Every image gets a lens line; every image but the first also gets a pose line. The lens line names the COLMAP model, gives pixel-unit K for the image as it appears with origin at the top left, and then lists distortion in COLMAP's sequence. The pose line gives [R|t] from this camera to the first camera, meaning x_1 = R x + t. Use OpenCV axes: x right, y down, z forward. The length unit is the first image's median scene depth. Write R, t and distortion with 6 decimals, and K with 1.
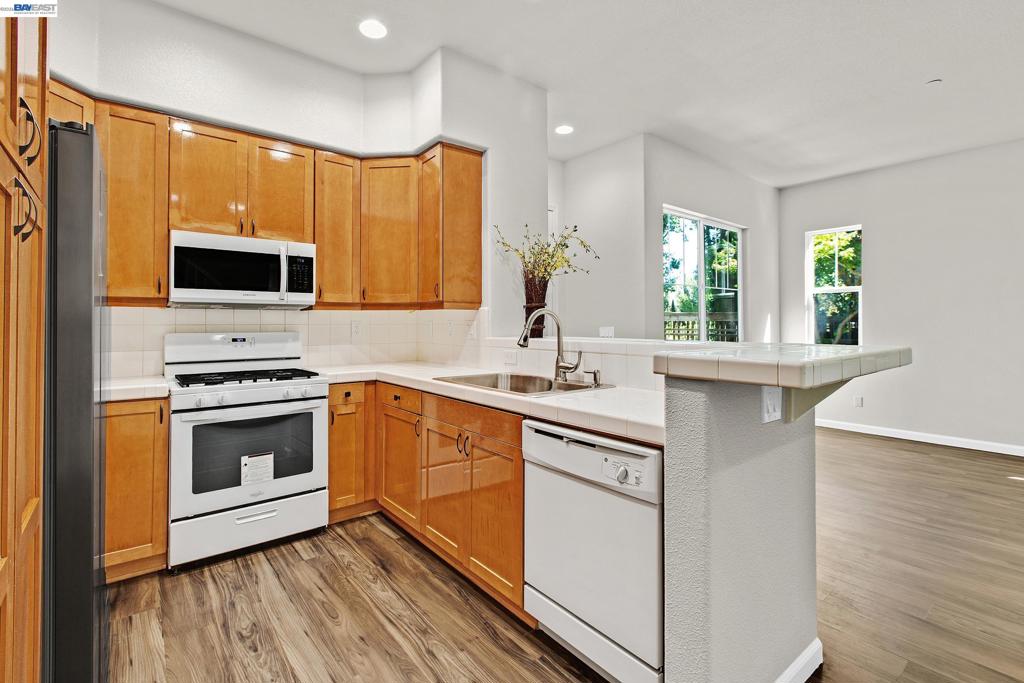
lens RADIAL K [[461.4, 0, 512.1], [0, 461.4, 333.4], [0, 0, 1]] dist [0.010423, -0.000249]
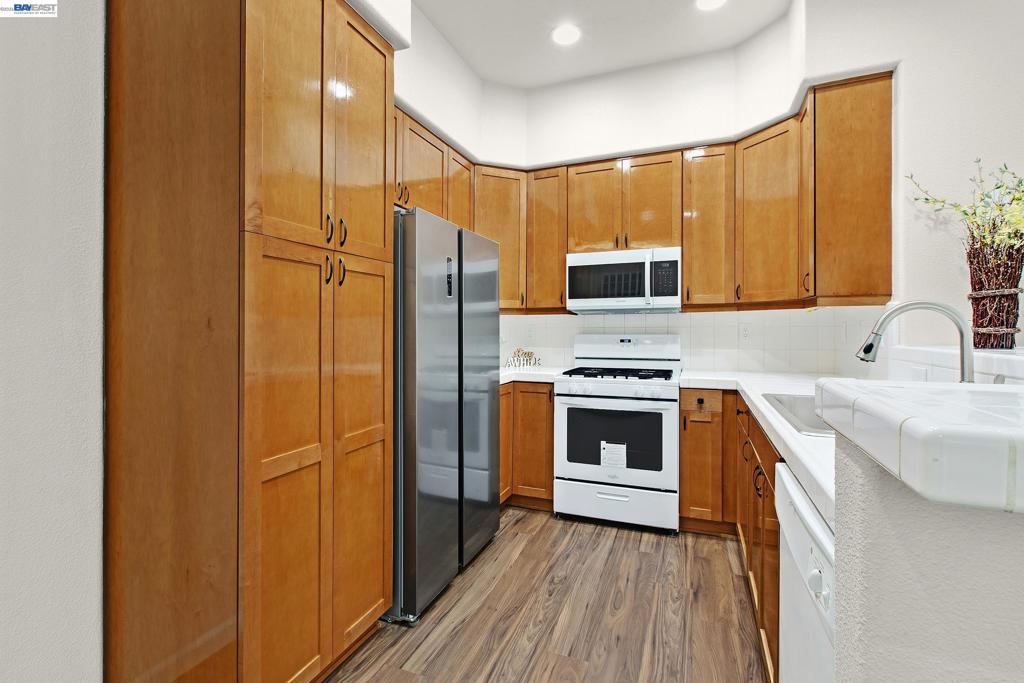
lens RADIAL K [[471.5, 0, 512.0], [0, 471.5, 341.5], [0, 0, 1]] dist [0.002502, 0.000019]
pose [[0.495159, 0.024430, -0.868459, 0.308950], [-0.013741, 0.999700, 0.020287, -0.004657], [0.868694, 0.001888, 0.495346, 0.202360]]
